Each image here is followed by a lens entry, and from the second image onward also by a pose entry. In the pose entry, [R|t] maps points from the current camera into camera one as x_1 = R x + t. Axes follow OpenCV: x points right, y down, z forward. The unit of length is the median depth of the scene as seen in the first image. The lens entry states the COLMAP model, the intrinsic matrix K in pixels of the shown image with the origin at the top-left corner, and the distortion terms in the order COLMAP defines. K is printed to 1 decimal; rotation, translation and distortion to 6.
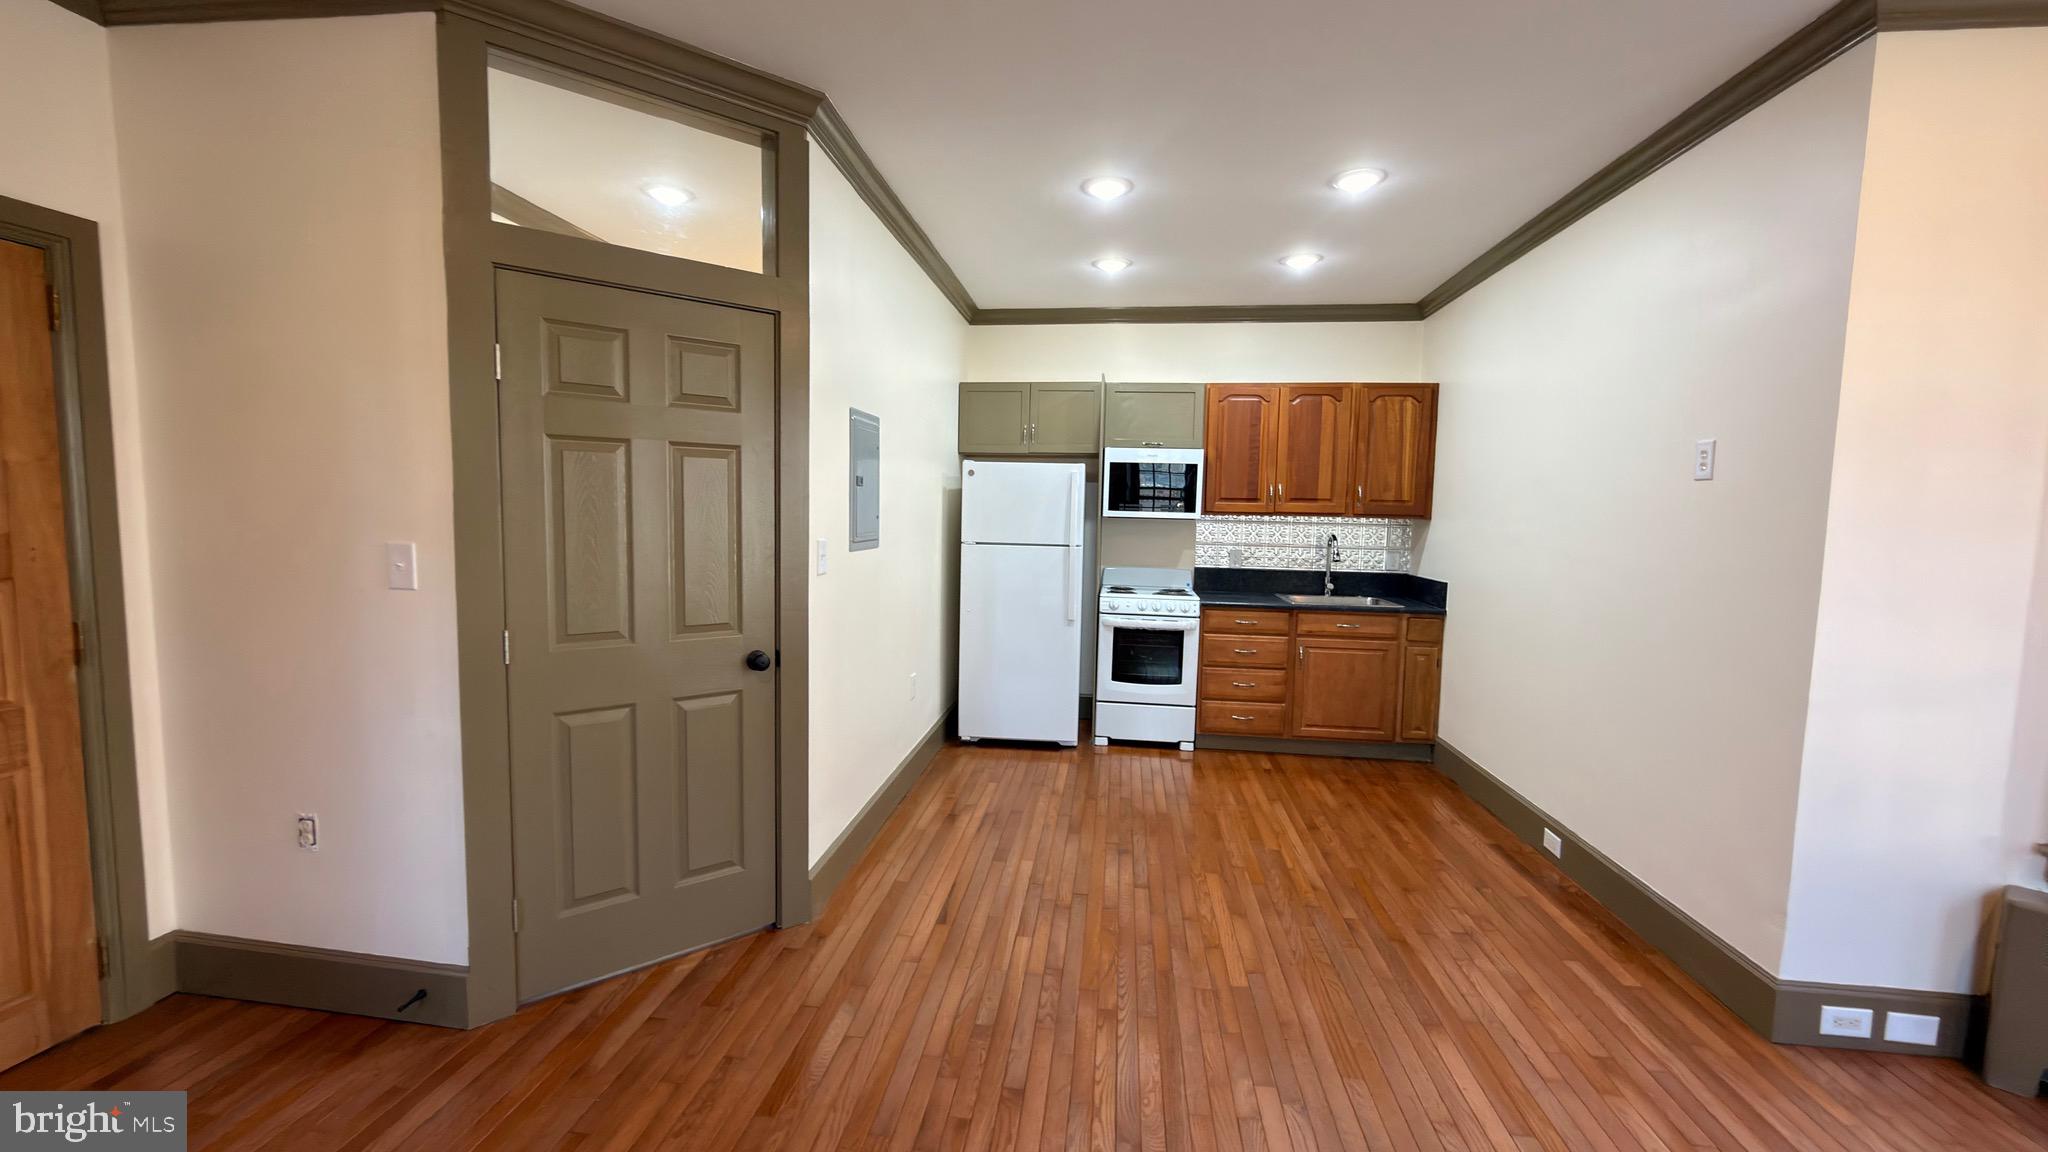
lens RADIAL K [[811.1, 0, 1020.8], [0, 811.1, 574.5], [0, 0, 1]] dist [-0.002270, 0.000305]
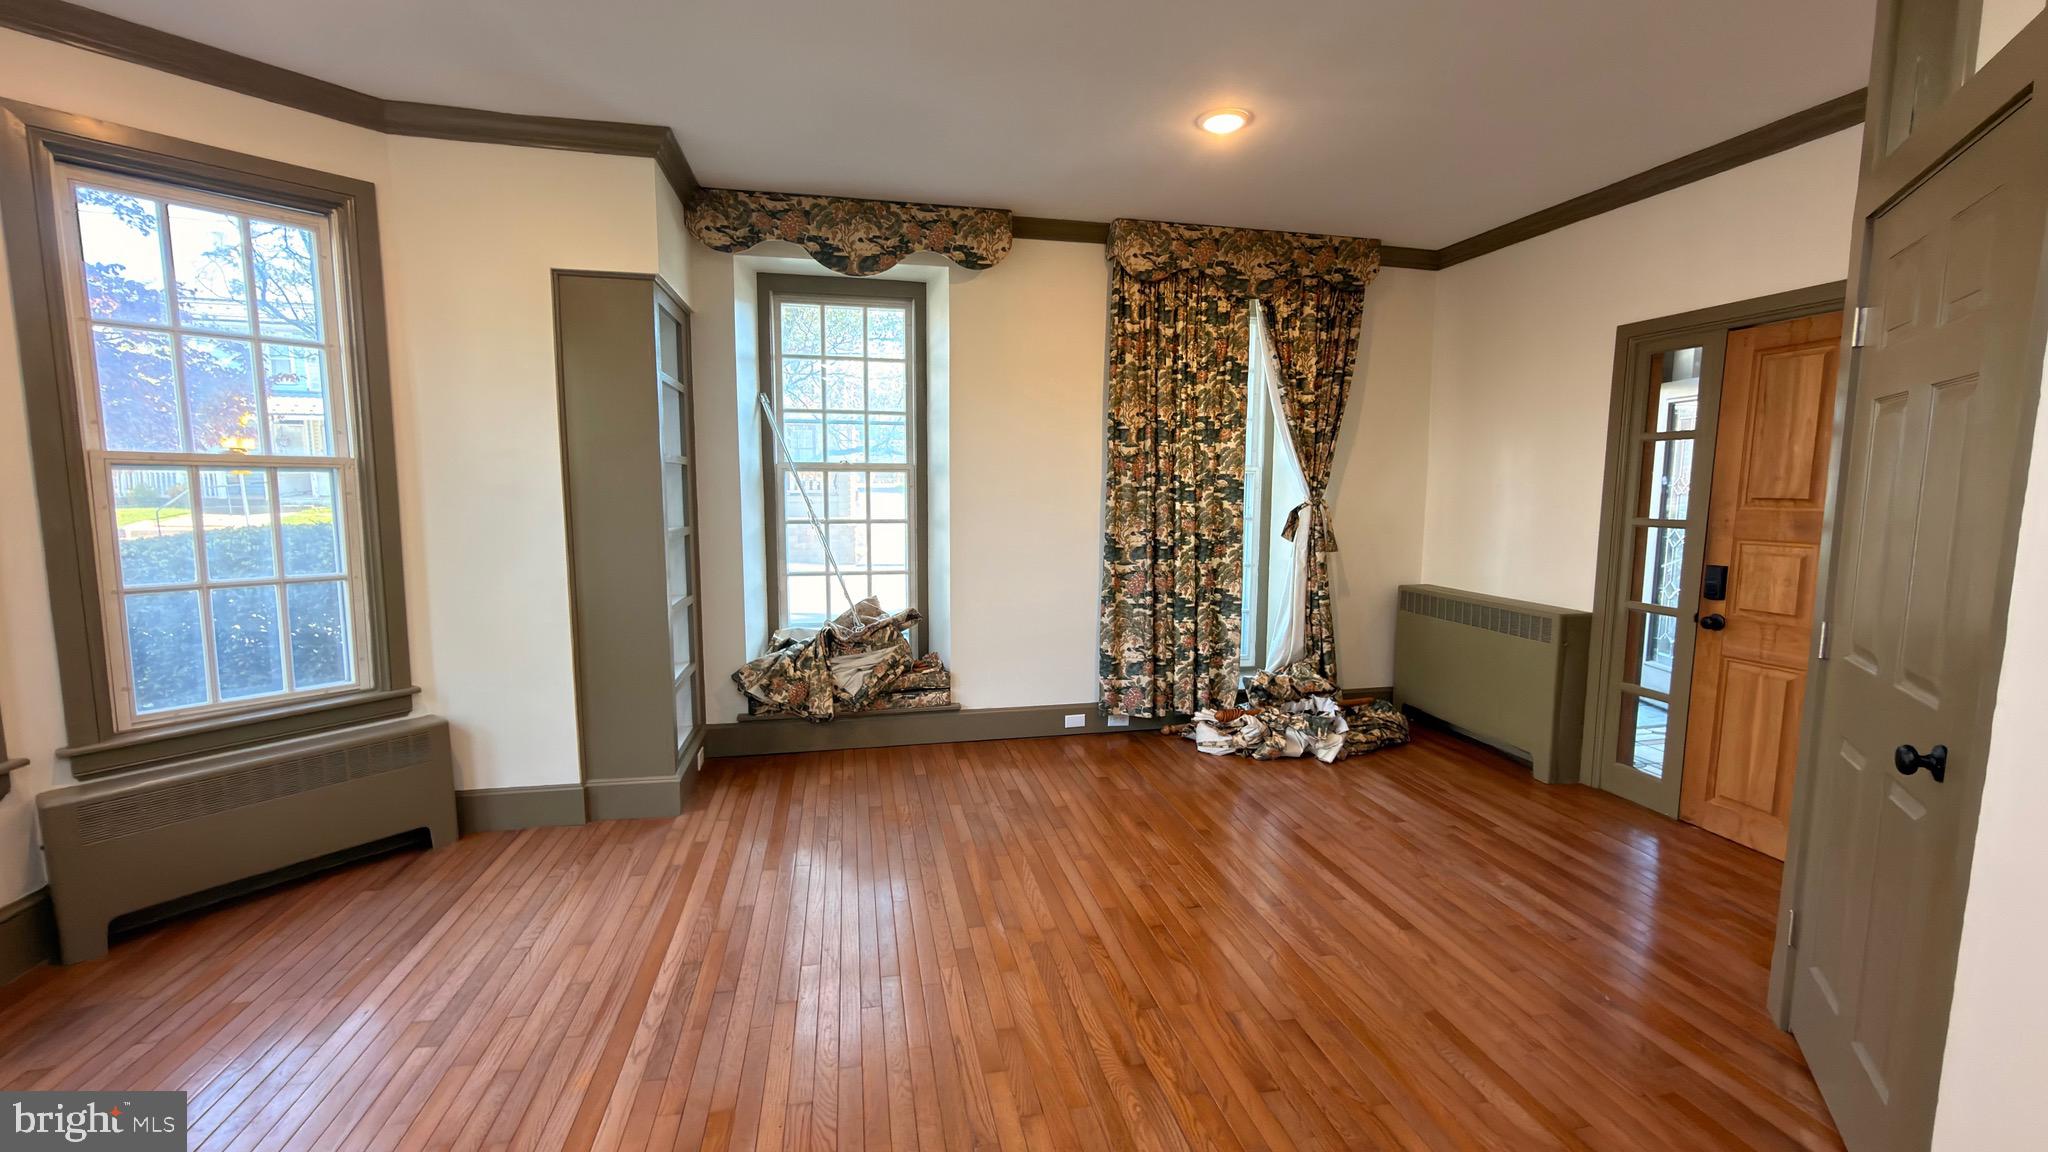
lens RADIAL K [[811.1, 0, 1025.7], [0, 811.1, 566.7], [0, 0, 1]] dist [-0.002270, 0.000305]
pose [[-0.939738, 0.009774, -0.341757, 0.459263], [-0.053218, 0.983226, 0.174457, -0.091077], [0.337729, 0.182131, -0.923454, 1.328998]]
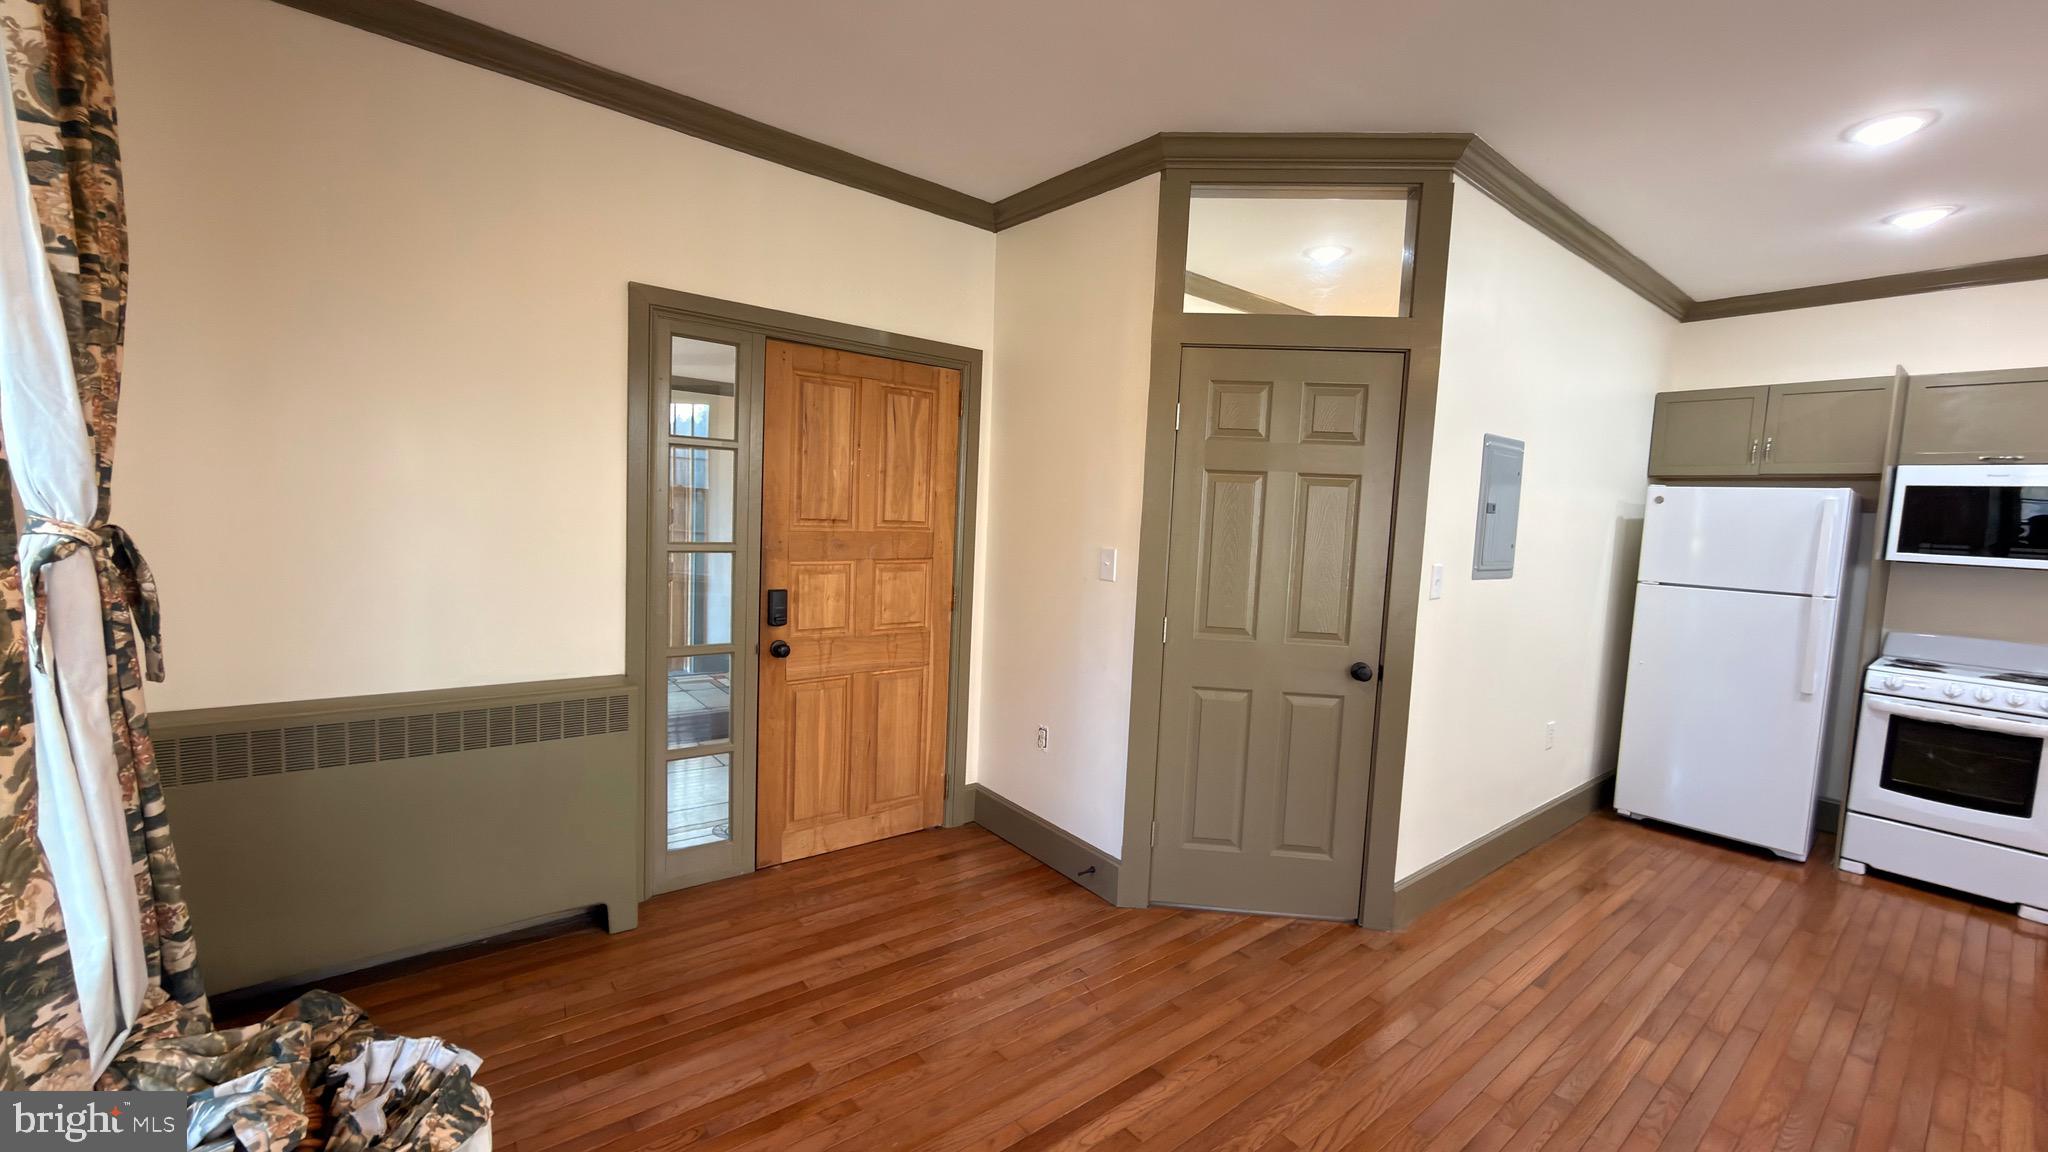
lens RADIAL K [[811.1, 0, 1028.9], [0, 811.1, 575.9], [0, 0, 1]] dist [-0.002270, 0.000305]
pose [[0.720860, 0.067062, -0.689828, 0.099994], [-0.087666, 0.996136, 0.005231, 0.011805], [0.687514, 0.056703, 0.723954, -0.104399]]
